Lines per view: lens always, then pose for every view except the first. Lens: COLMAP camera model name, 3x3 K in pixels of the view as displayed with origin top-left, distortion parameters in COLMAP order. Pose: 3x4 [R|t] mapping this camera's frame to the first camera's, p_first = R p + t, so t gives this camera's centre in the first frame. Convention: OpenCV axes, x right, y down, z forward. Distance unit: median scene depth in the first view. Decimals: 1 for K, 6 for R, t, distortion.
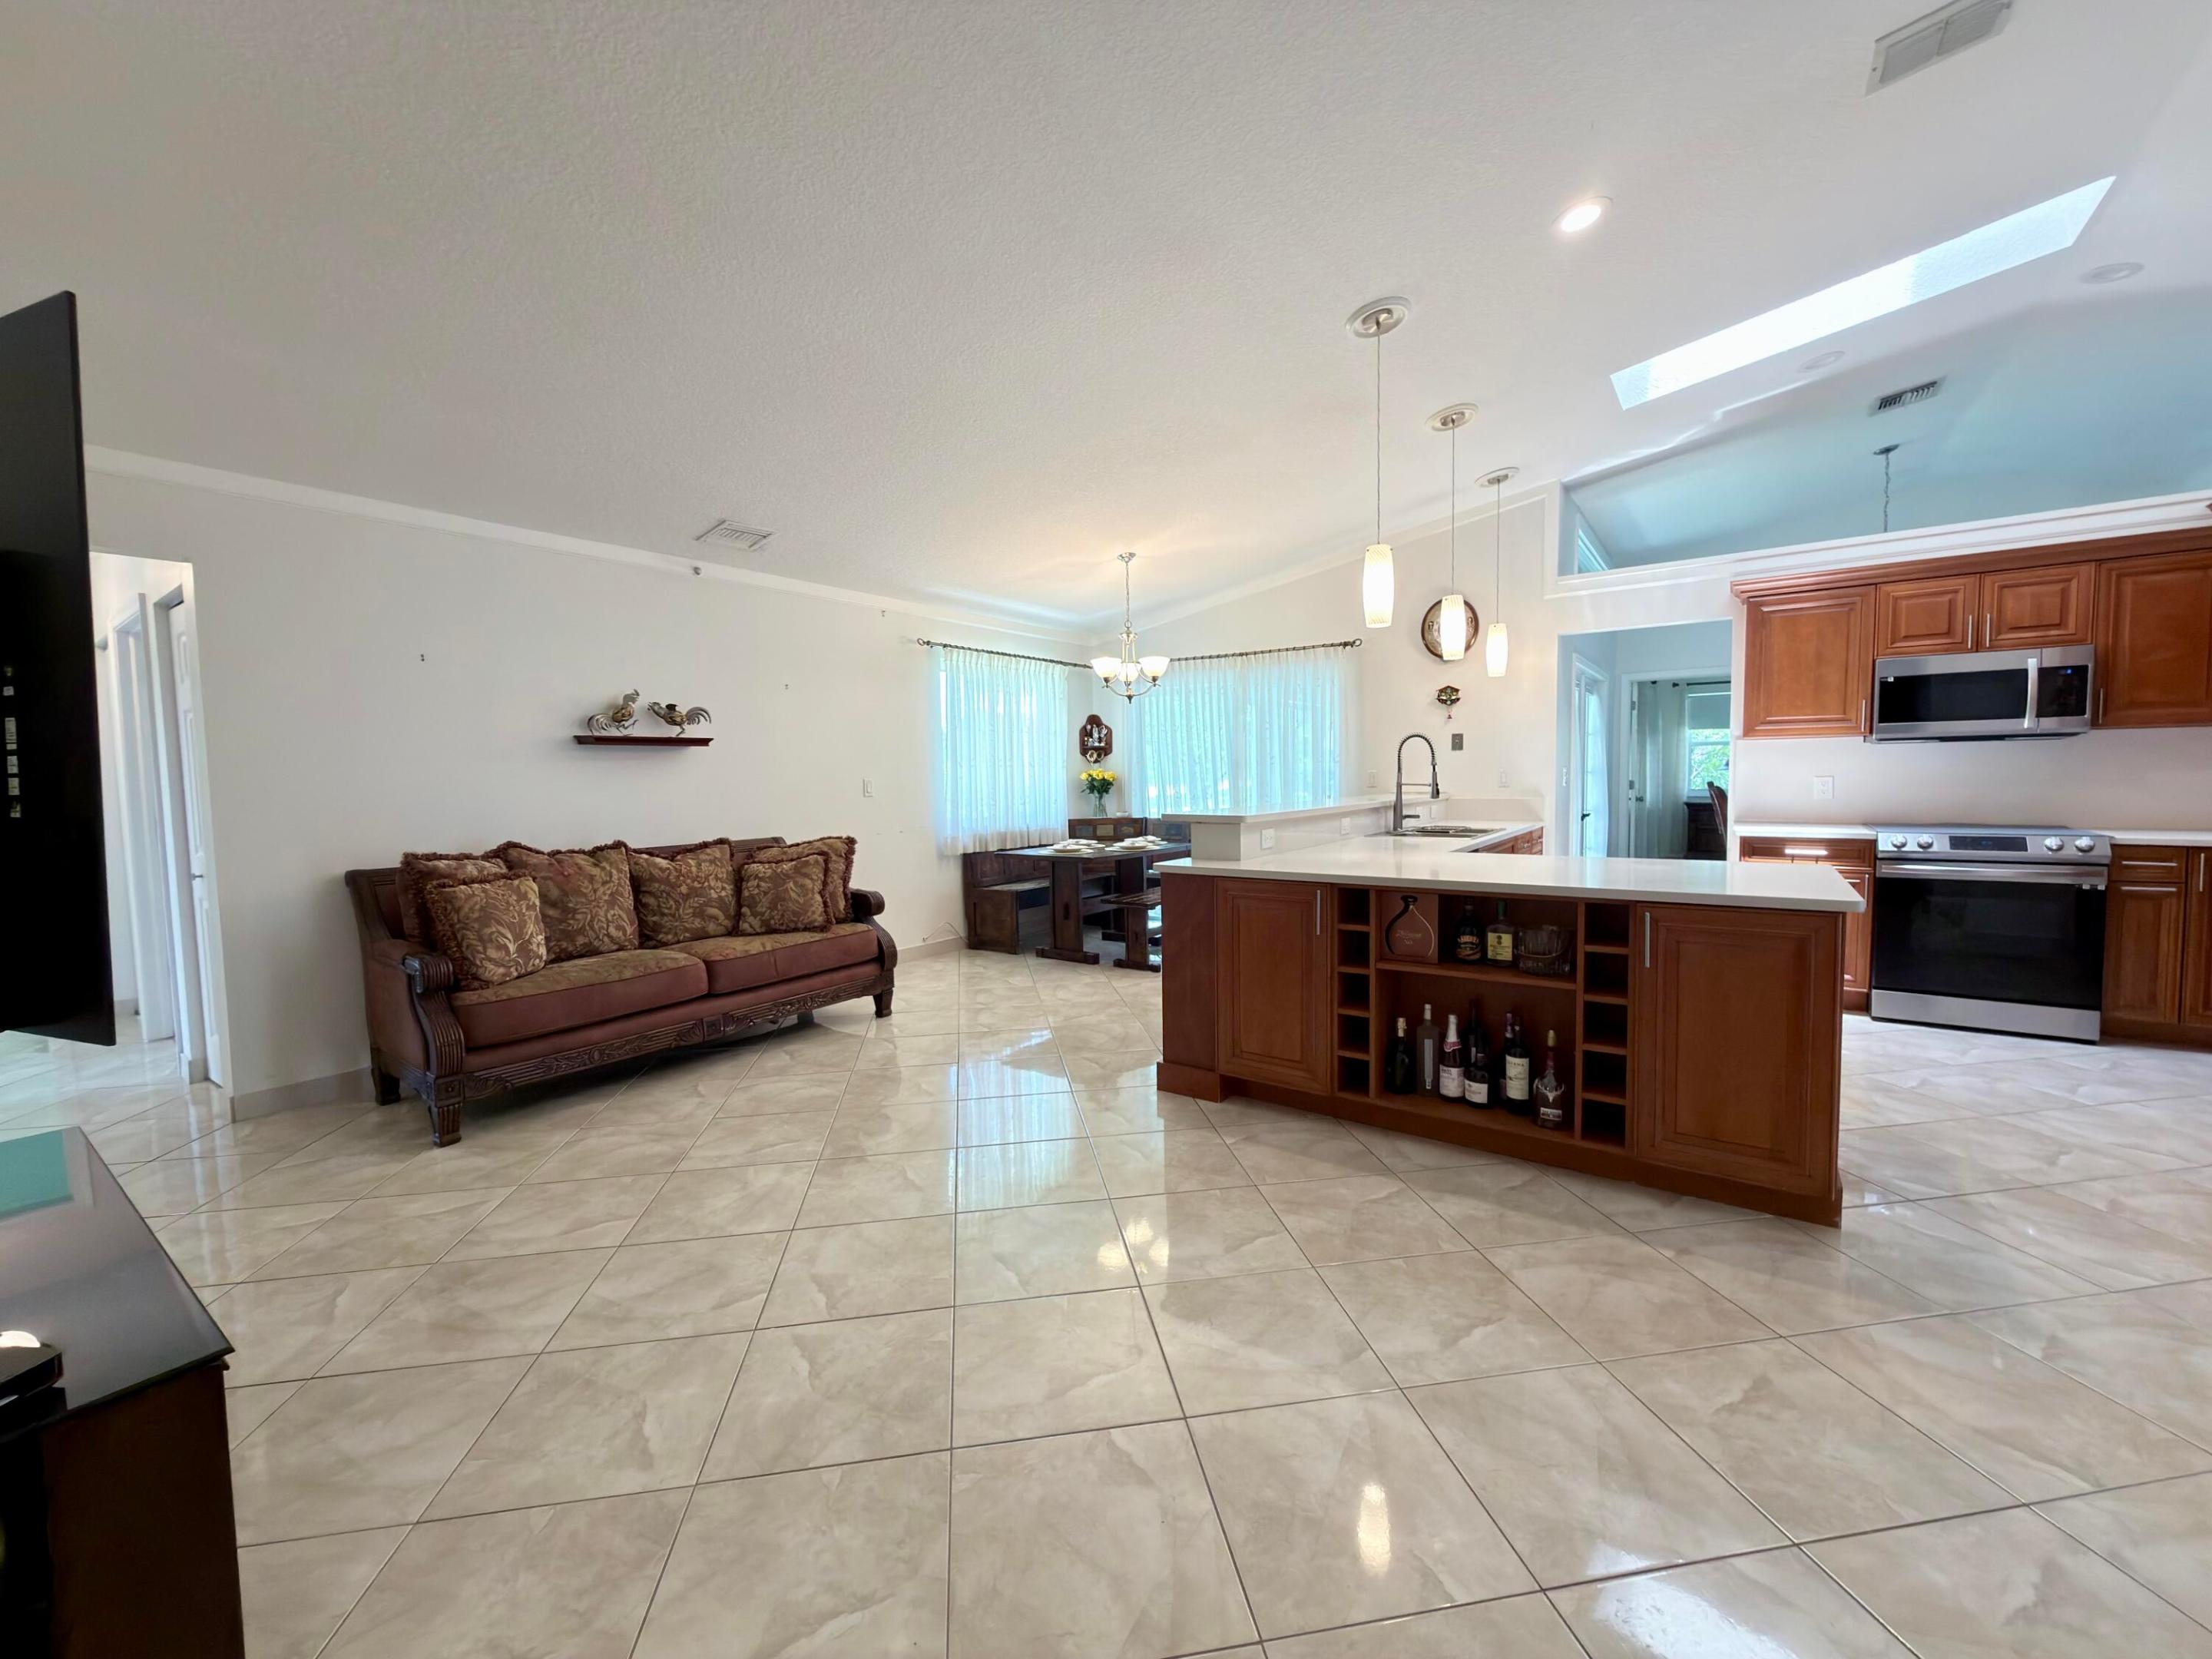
lens RADIAL K [[881.6, 0, 1107.9], [0, 881.6, 830.1], [0, 0, 1]] dist [-0.000475, 0.000370]
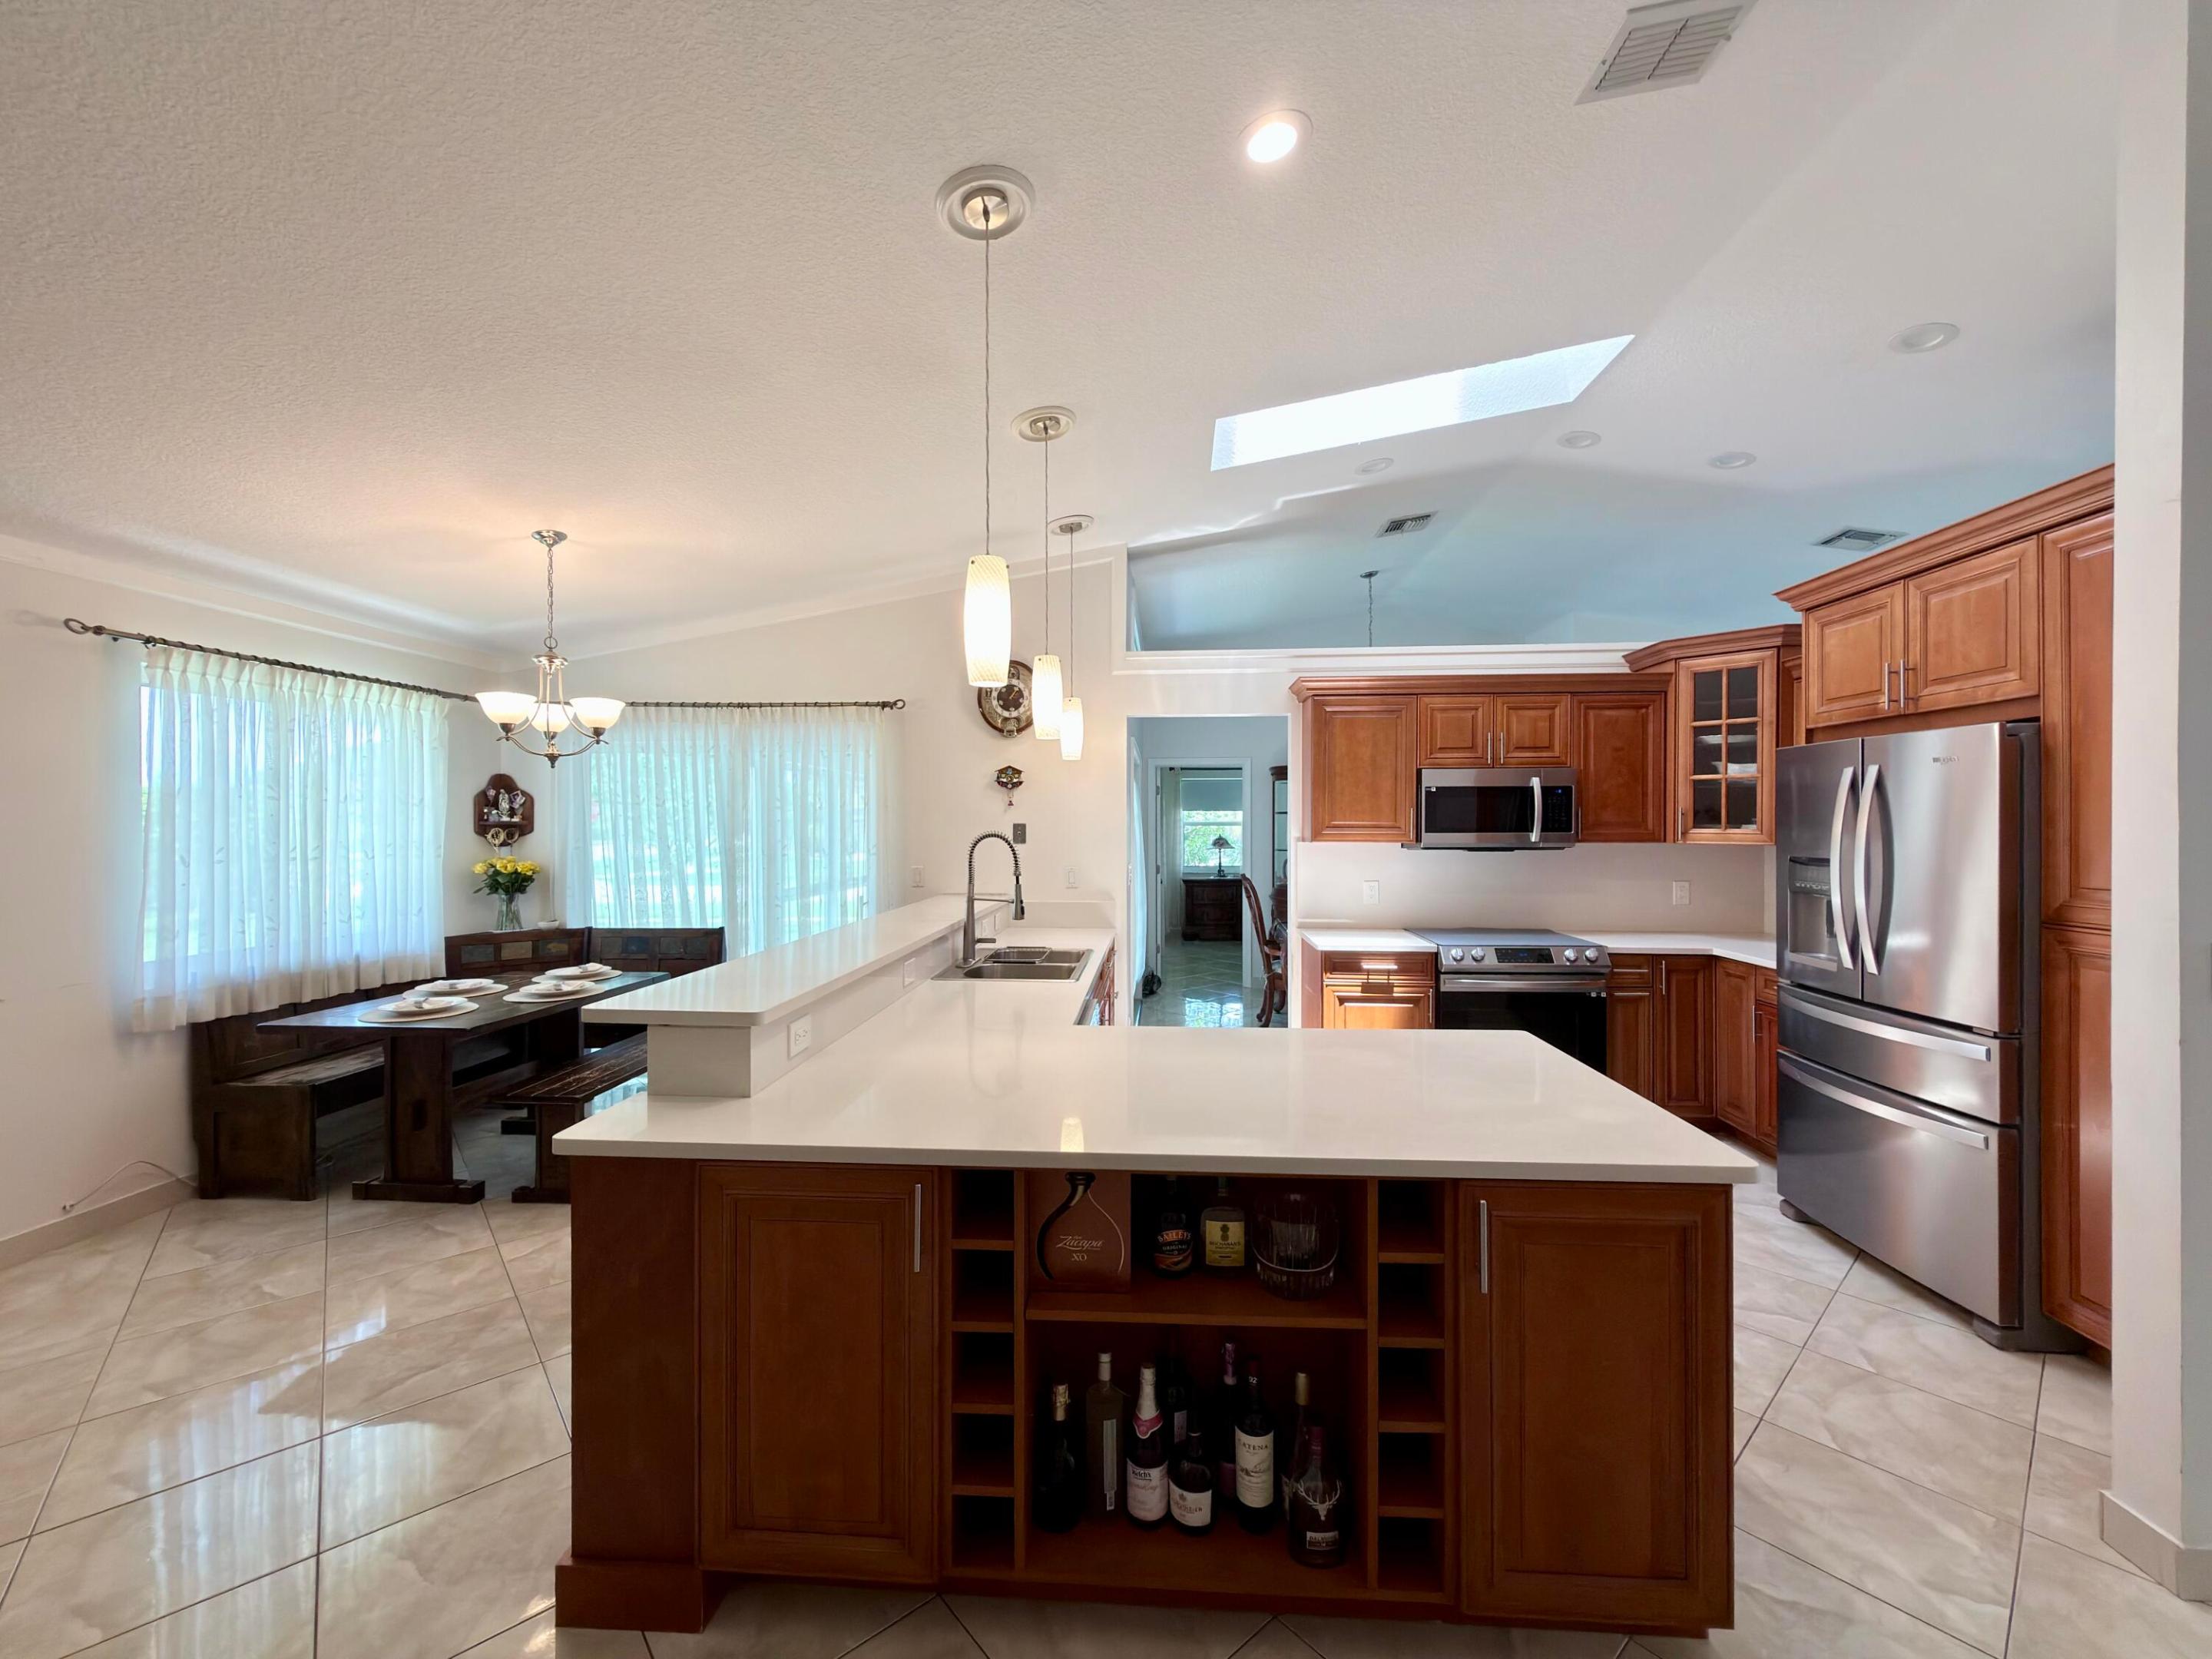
lens RADIAL K [[881.6, 0, 1107.9], [0, 881.6, 830.1], [0, 0, 1]] dist [-0.000475, 0.000370]
pose [[0.850571, 0.015307, 0.525637, 0.038316], [0.018439, 0.998094, -0.058901, -0.065225], [-0.525537, 0.059792, 0.848667, 0.310971]]
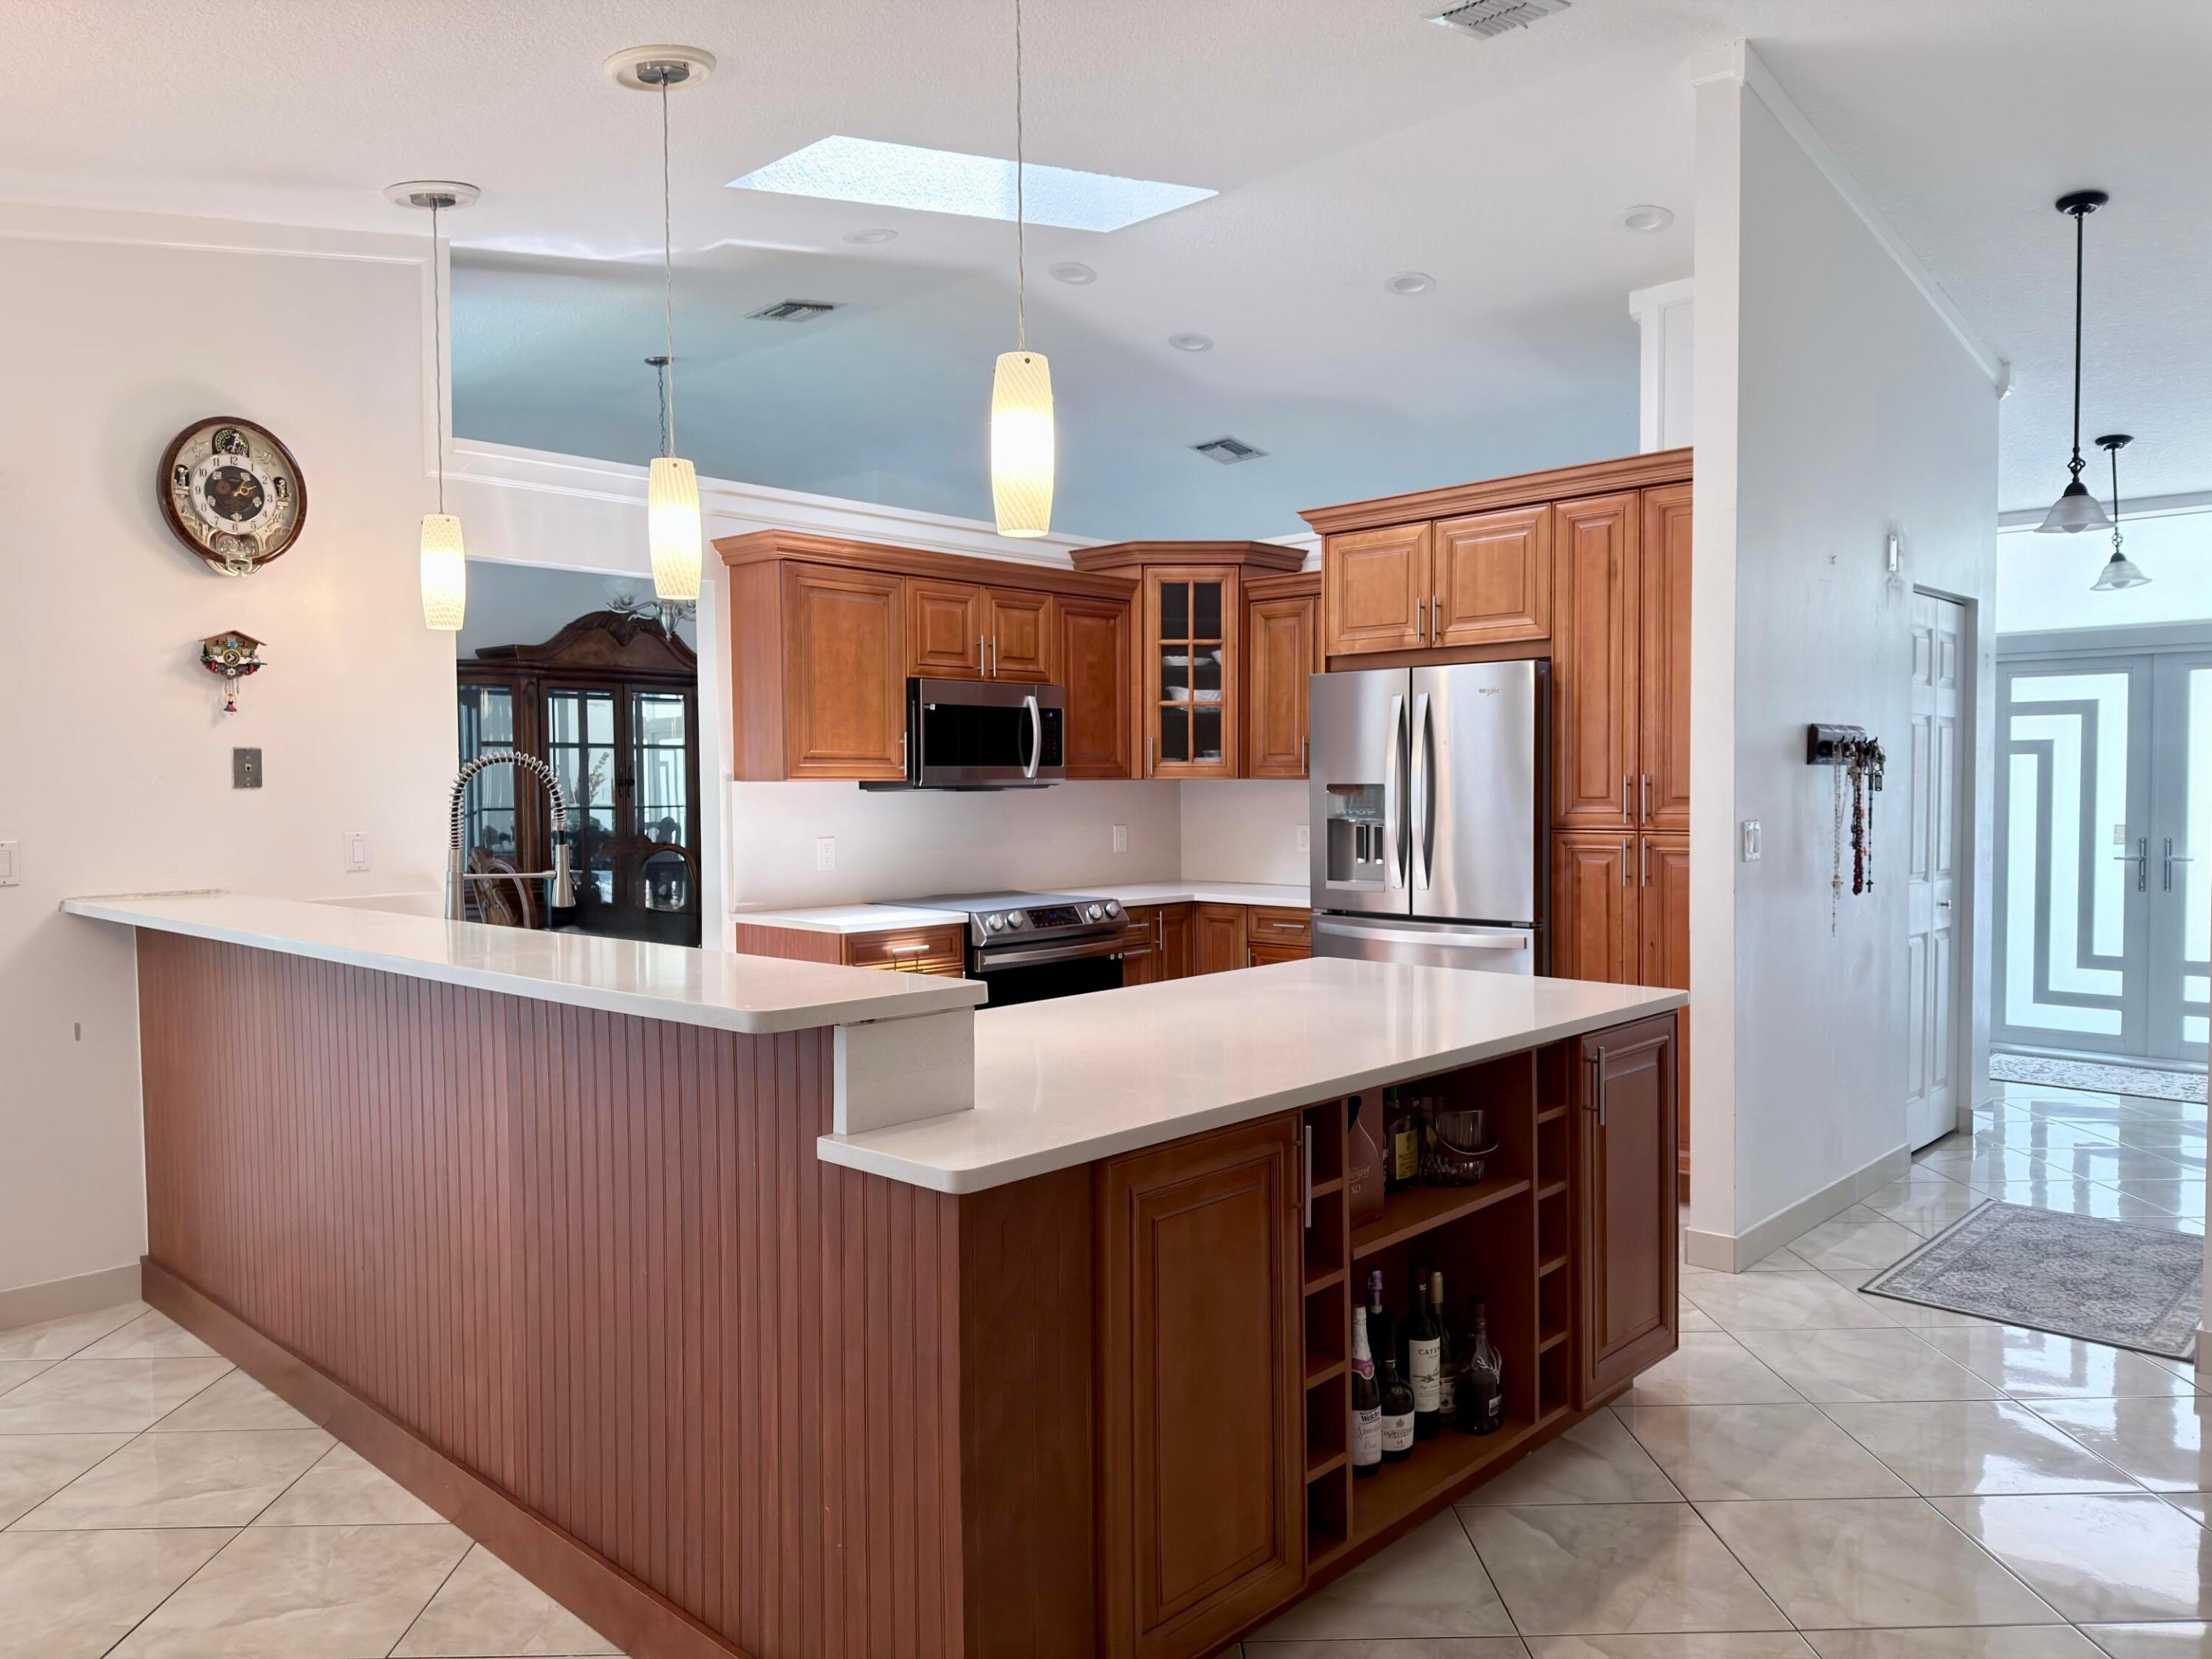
lens RADIAL K [[1525.0, 0, 1105.3], [0, 1525.0, 851.7], [0, 0, 1]] dist [0.123133, -0.174173]
pose [[0.141107, -0.027799, 0.989604, -0.337503], [0.068563, 0.997480, 0.018244, -0.057014], [-0.987617, 0.065276, 0.142658, 0.615632]]
